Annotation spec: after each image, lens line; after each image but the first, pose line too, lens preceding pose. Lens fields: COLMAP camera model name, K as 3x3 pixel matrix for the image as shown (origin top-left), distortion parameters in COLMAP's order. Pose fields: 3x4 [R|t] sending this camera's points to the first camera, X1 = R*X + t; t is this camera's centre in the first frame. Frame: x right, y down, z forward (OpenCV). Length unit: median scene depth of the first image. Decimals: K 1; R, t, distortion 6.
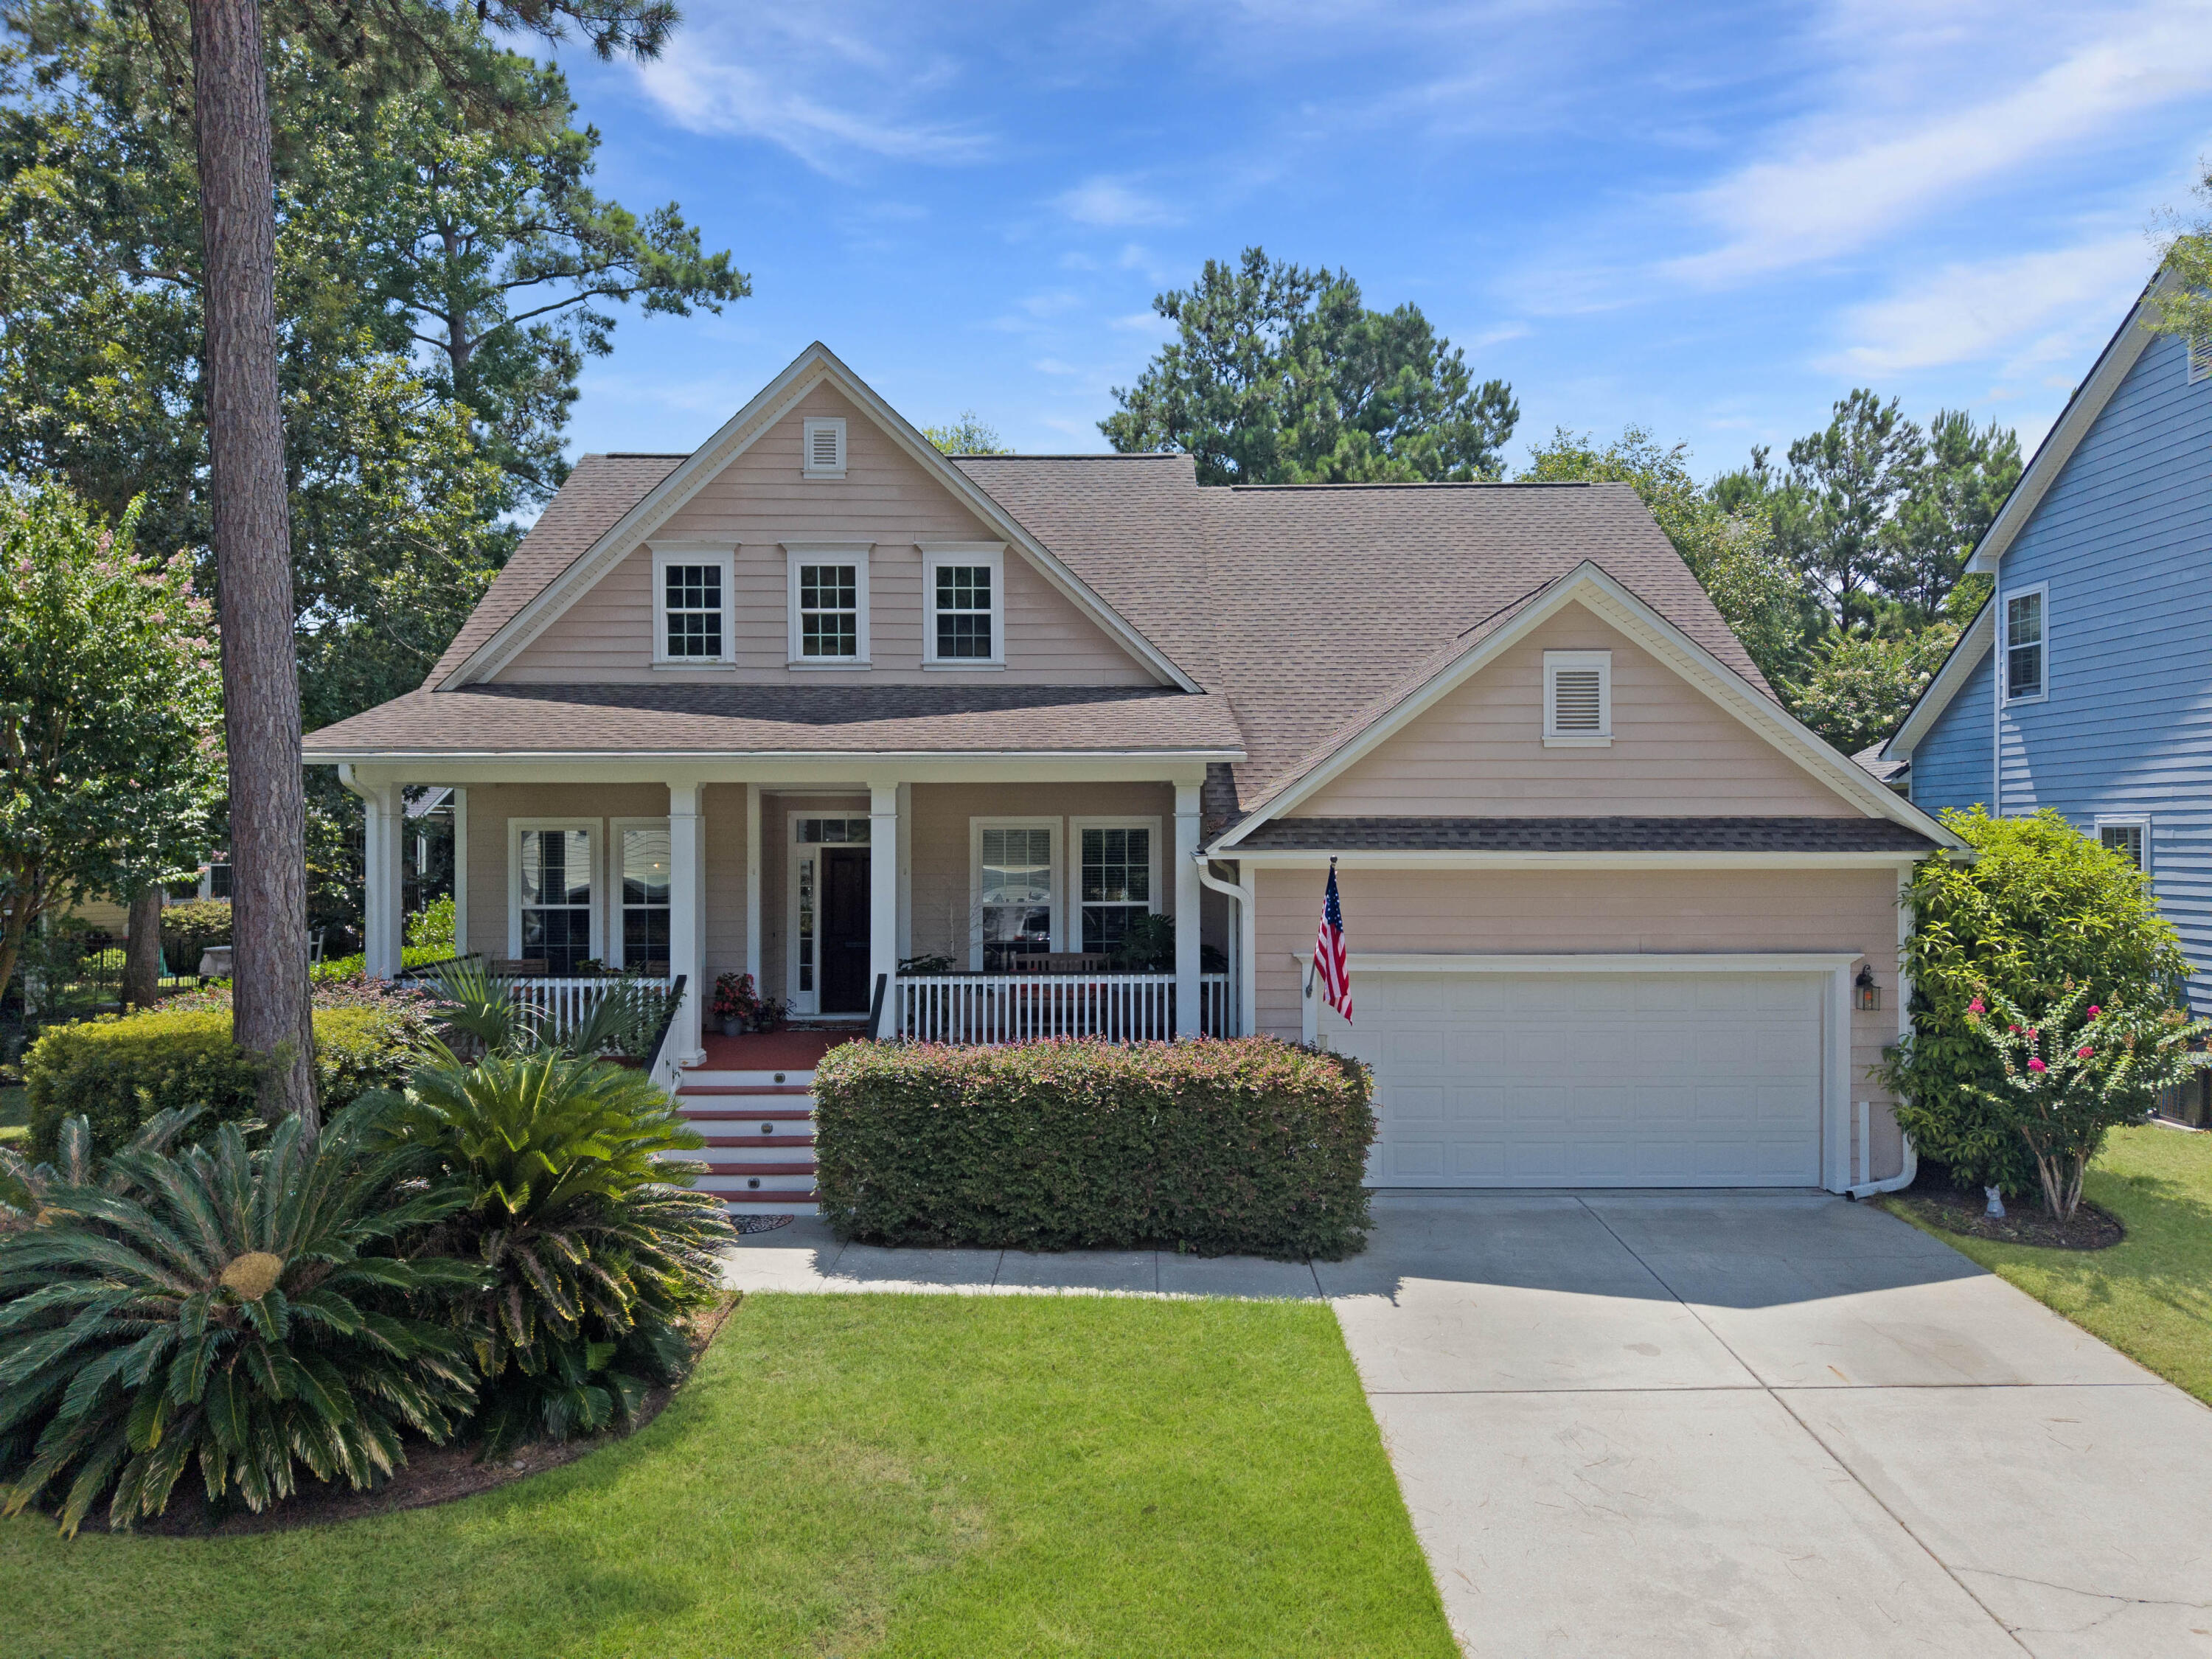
lens RADIAL K [[1522.2, 0, 1108.9], [0, 1522.2, 834.7], [0, 0, 1]] dist [0.027694, -0.021117]
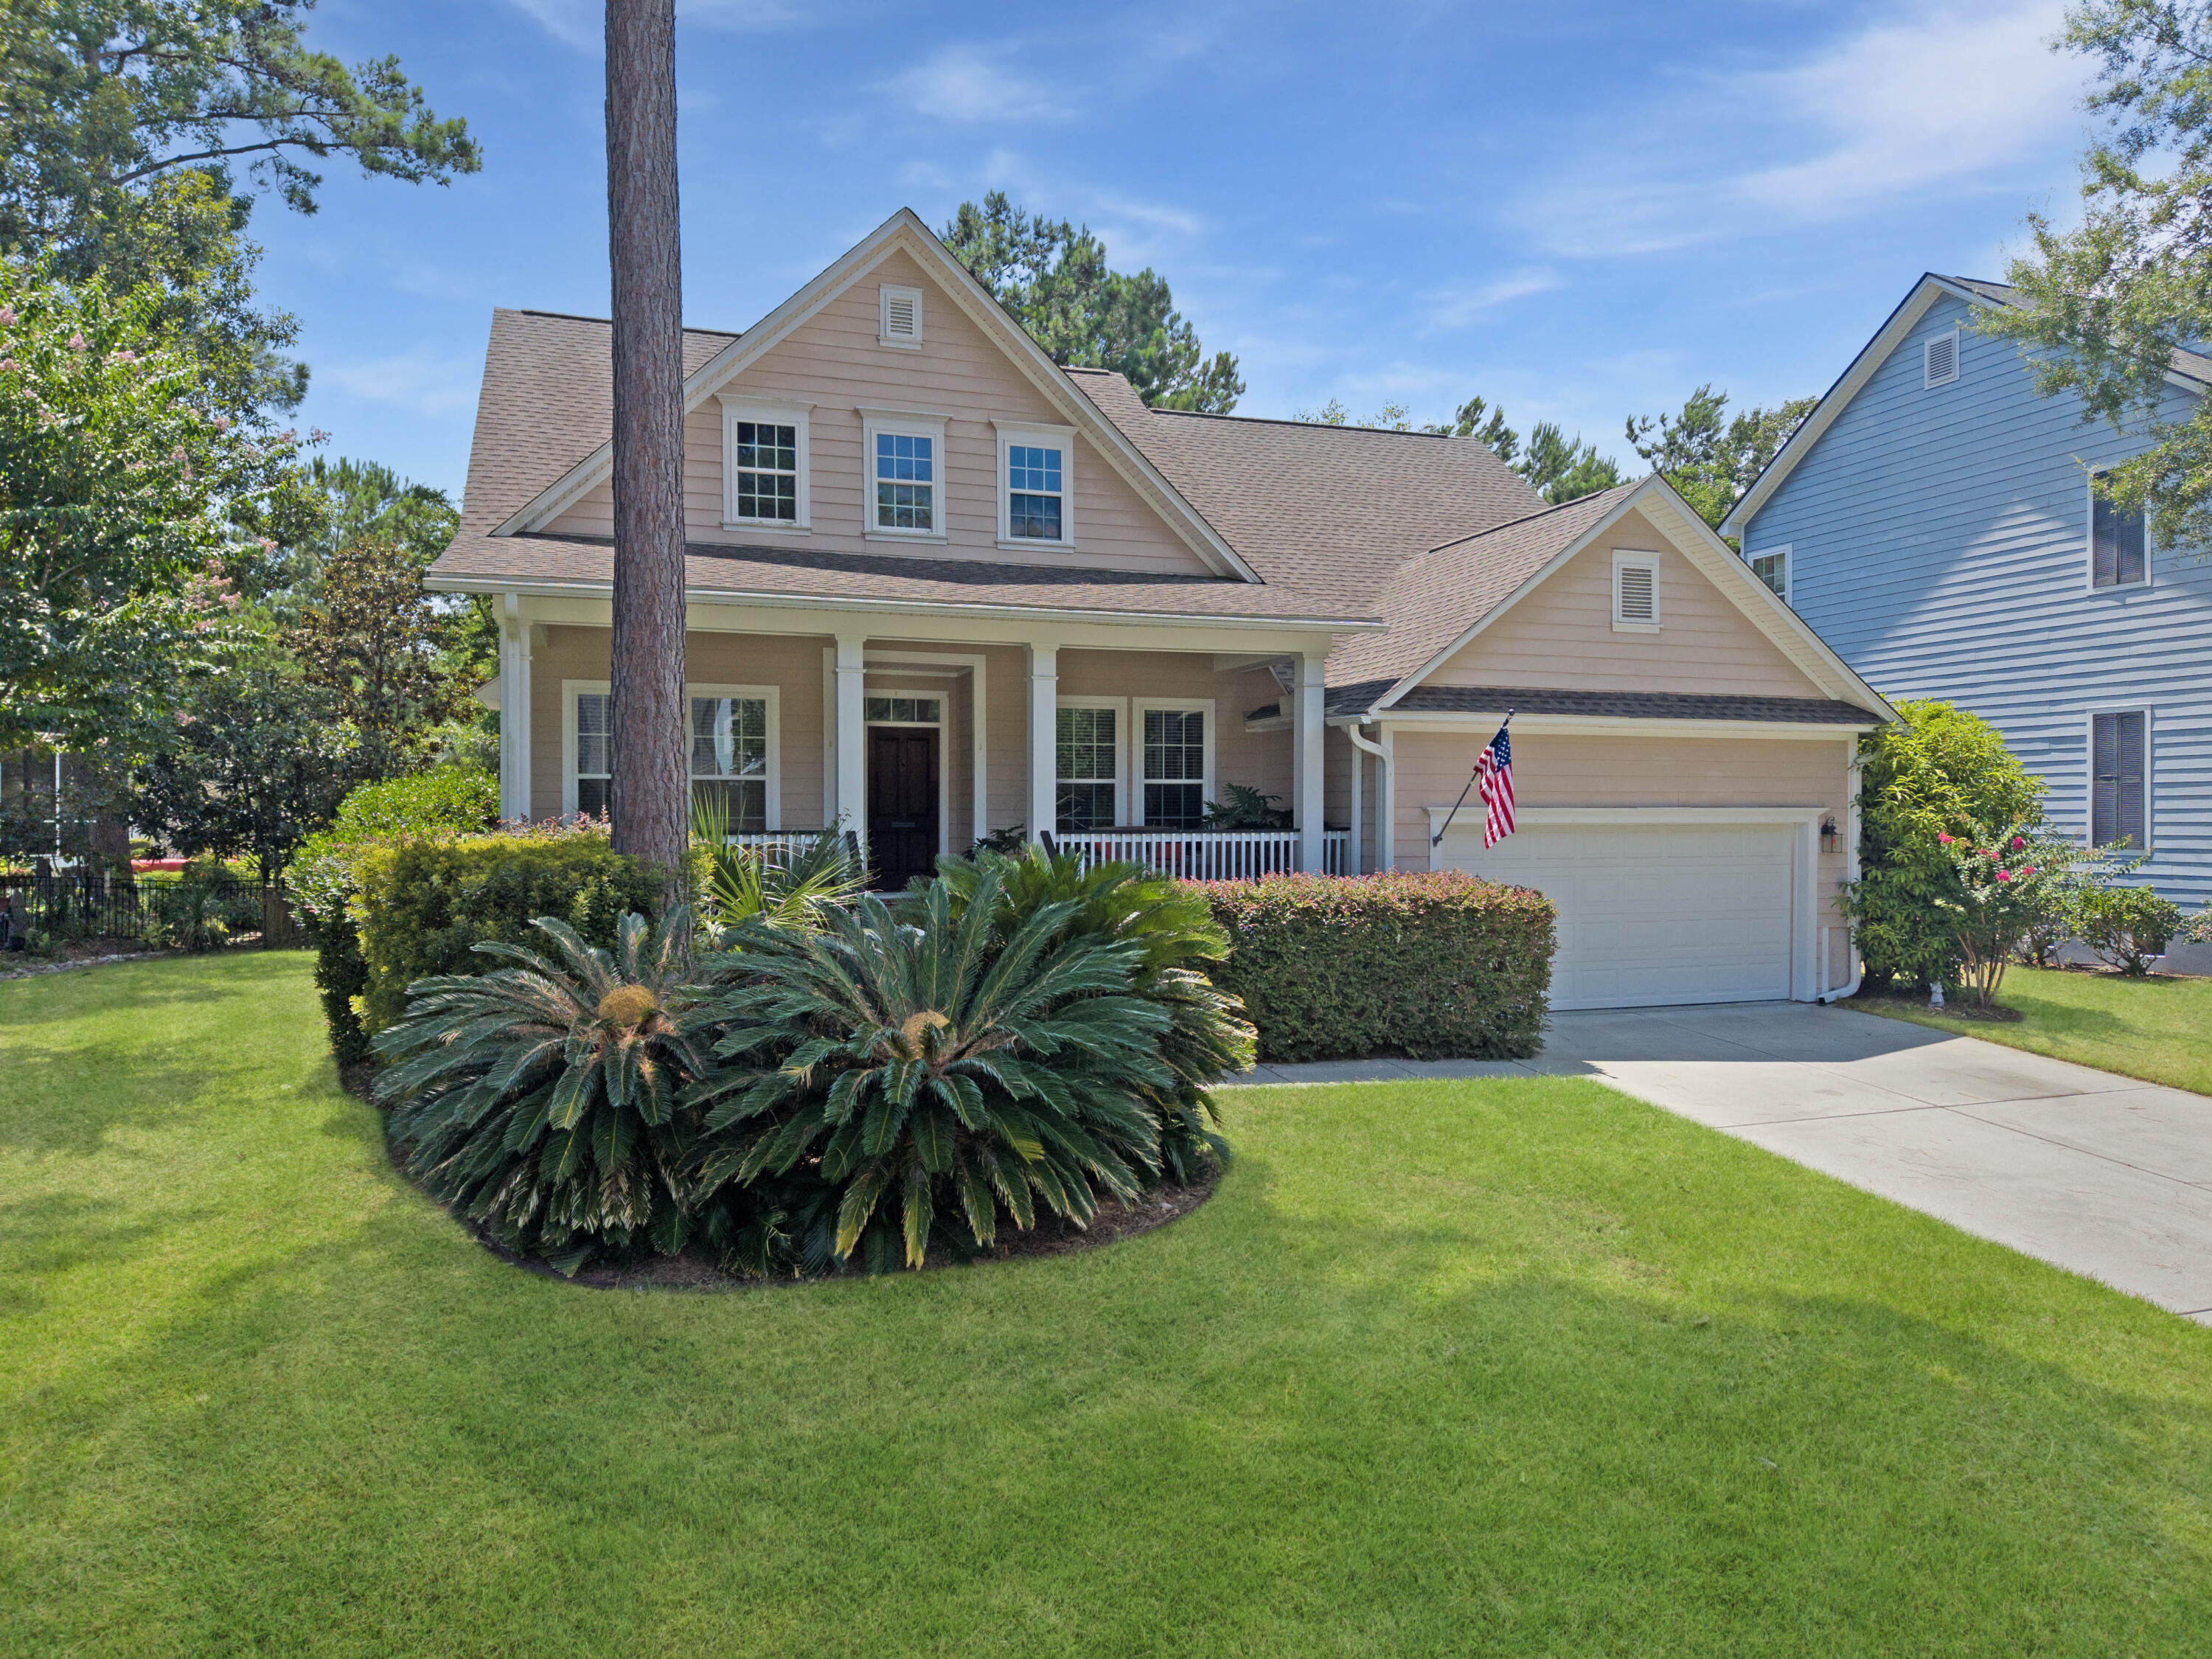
lens RADIAL K [[1522.2, 0, 1121.4], [0, 1522.2, 834.4], [0, 0, 1]] dist [0.027694, -0.021117]
pose [[0.943102, -0.000955, 0.332501, -0.381519], [-0.001932, 0.999963, 0.008352, 0.074091], [-0.332497, -0.008519, 0.943066, 0.014548]]
